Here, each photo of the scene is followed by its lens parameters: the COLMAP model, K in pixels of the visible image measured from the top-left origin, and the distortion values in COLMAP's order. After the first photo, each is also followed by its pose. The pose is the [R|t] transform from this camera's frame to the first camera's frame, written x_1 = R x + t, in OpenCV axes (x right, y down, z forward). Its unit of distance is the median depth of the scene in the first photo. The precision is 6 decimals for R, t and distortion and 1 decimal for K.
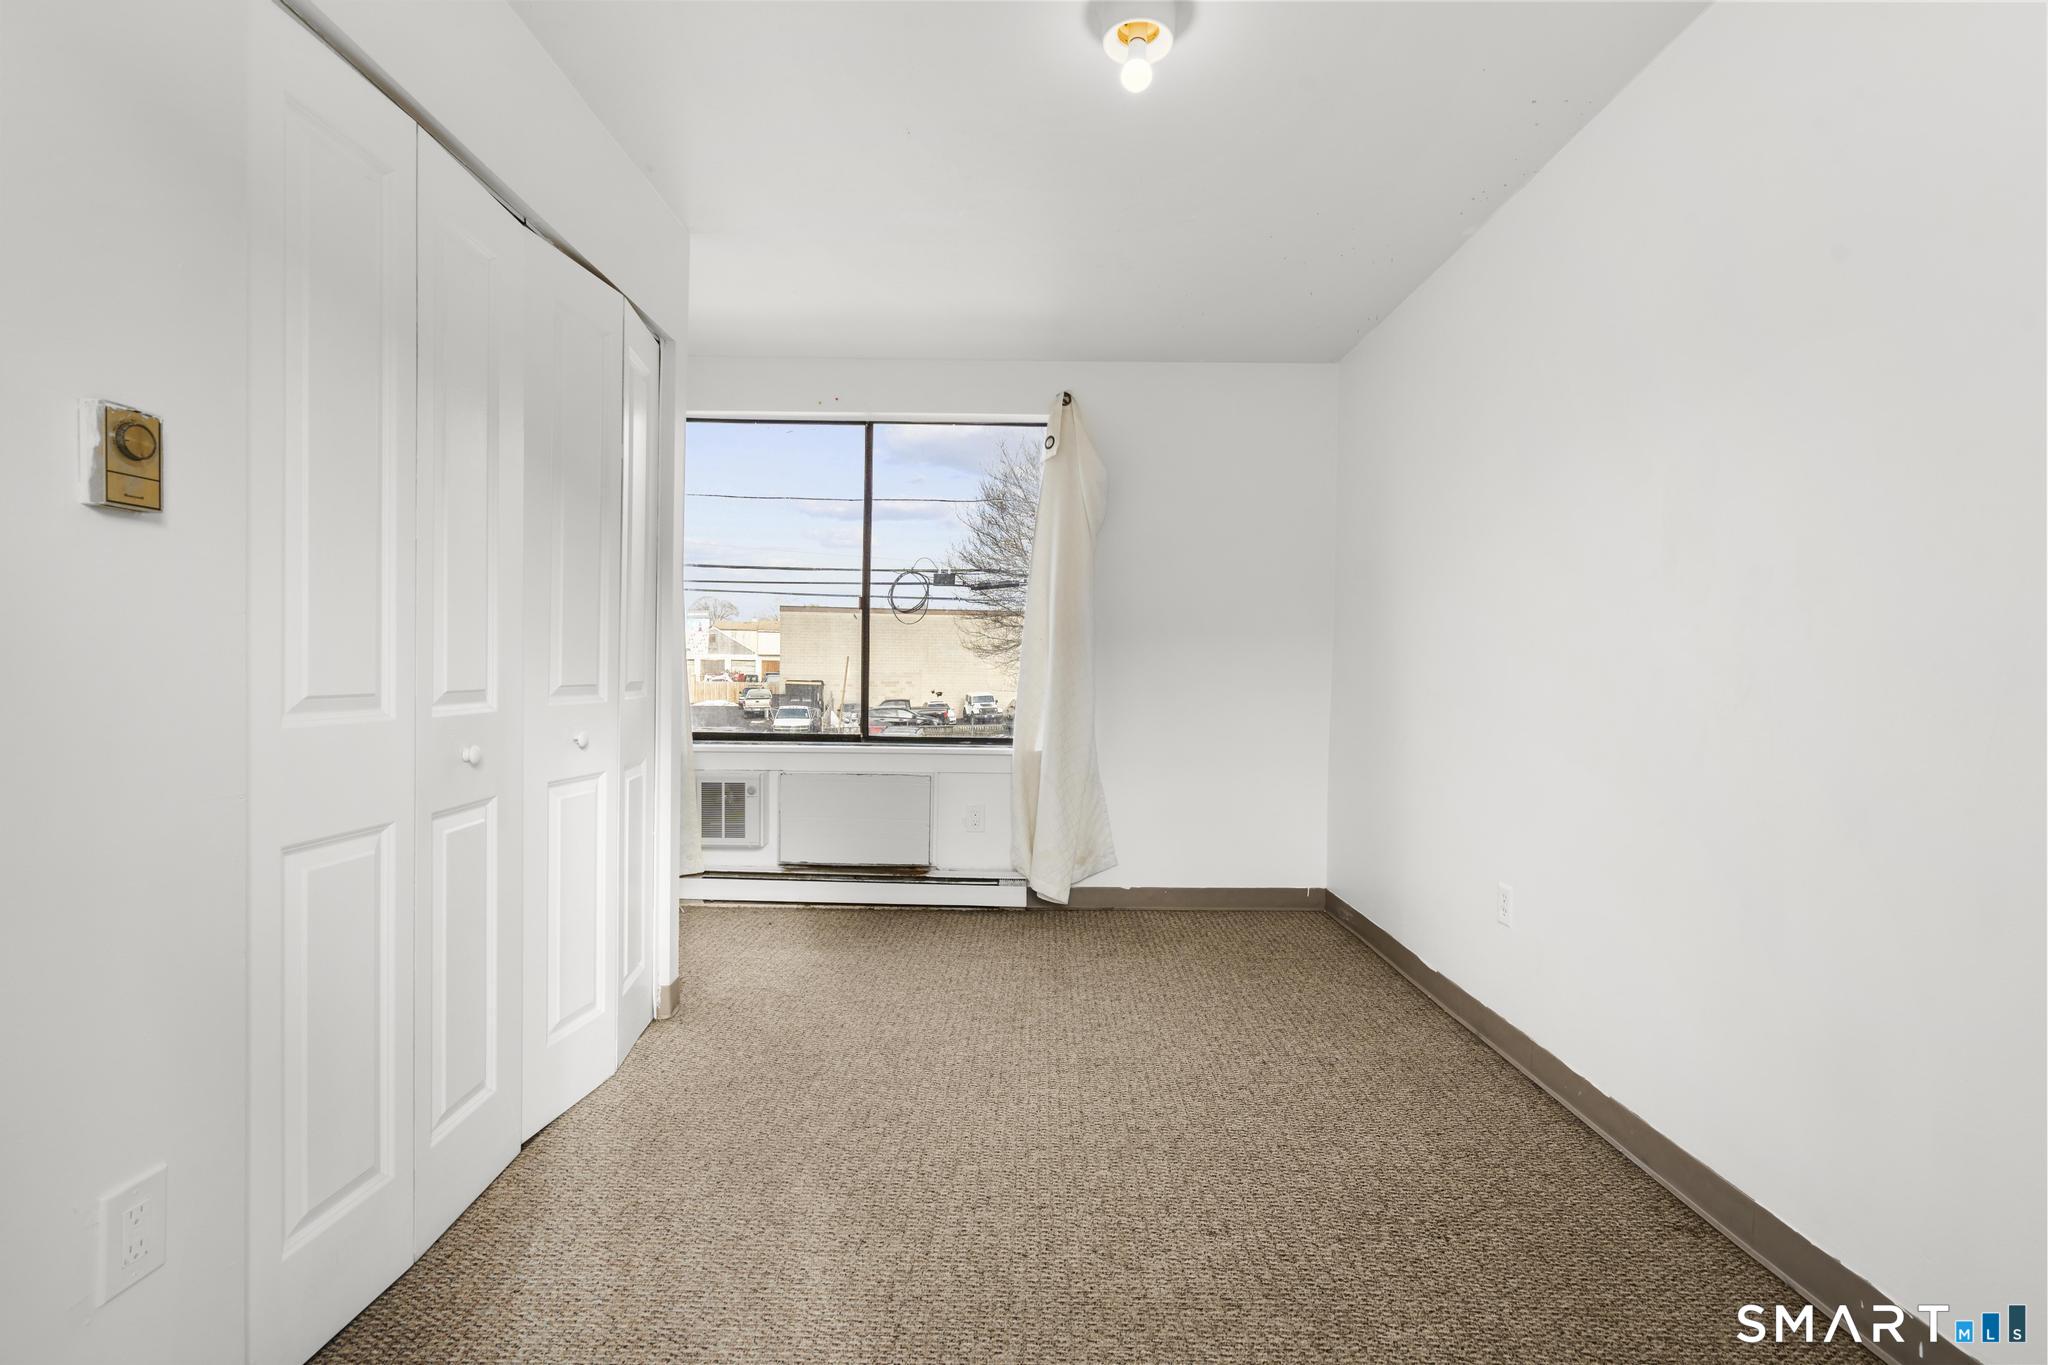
lens RADIAL K [[914.8, 0, 1020.6], [0, 914.8, 685.8], [0, 0, 1]] dist [-0.007606, 0.002318]
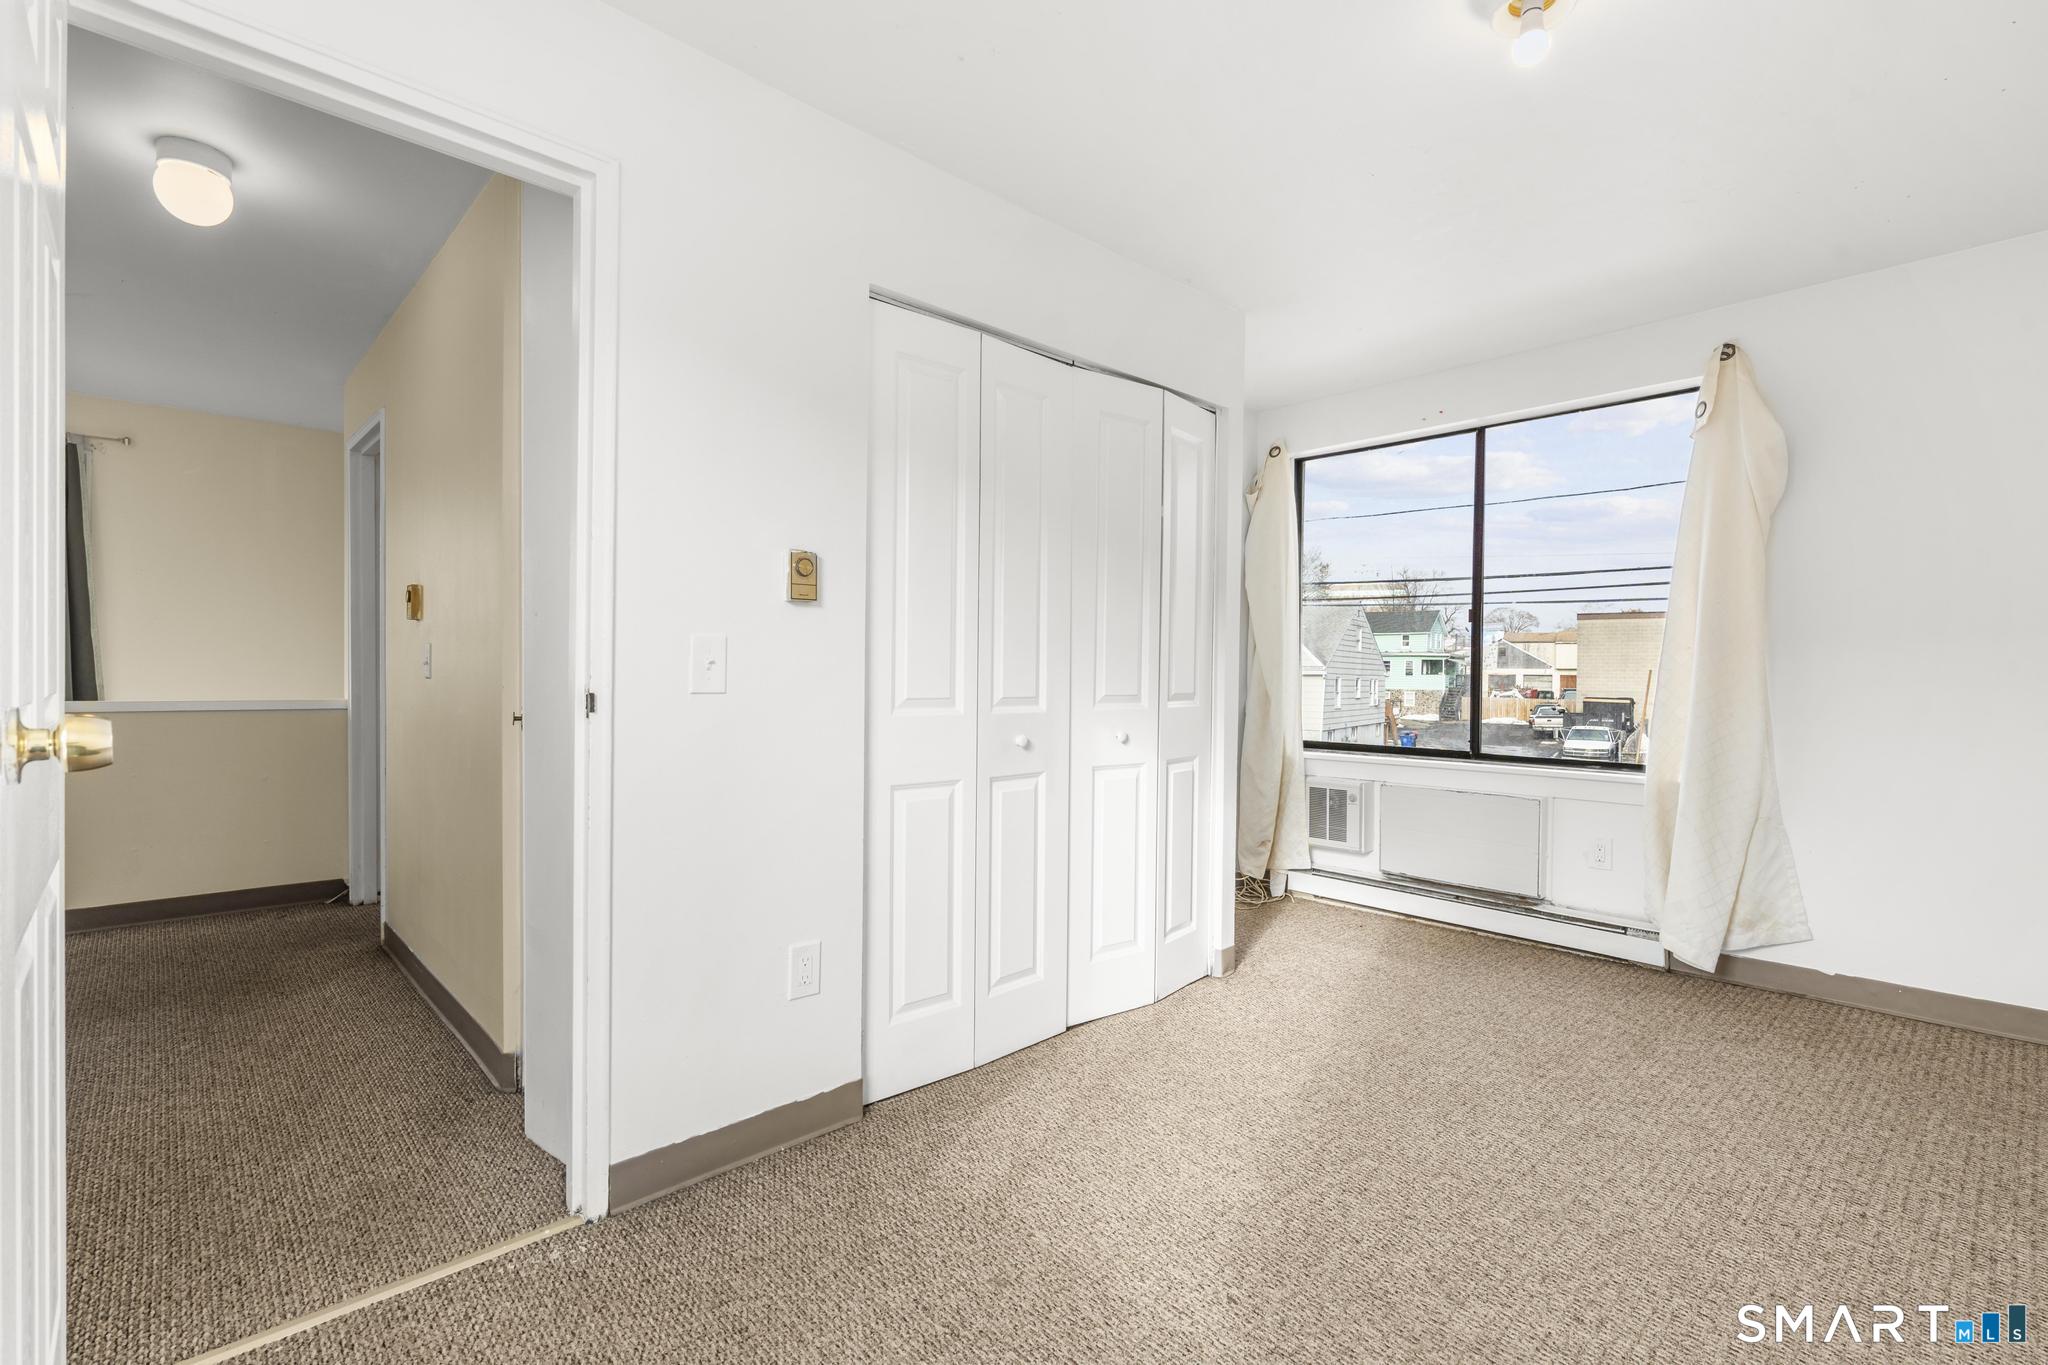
lens RADIAL K [[908.9, 0, 1021.9], [0, 908.9, 686.3], [0, 0, 1]] dist [-0.013349, 0.006048]
pose [[0.684537, 0.002506, -0.728974, 0.209410], [-0.014496, 0.999843, -0.010175, 0.001150], [0.728834, 0.017533, 0.684466, -0.001366]]
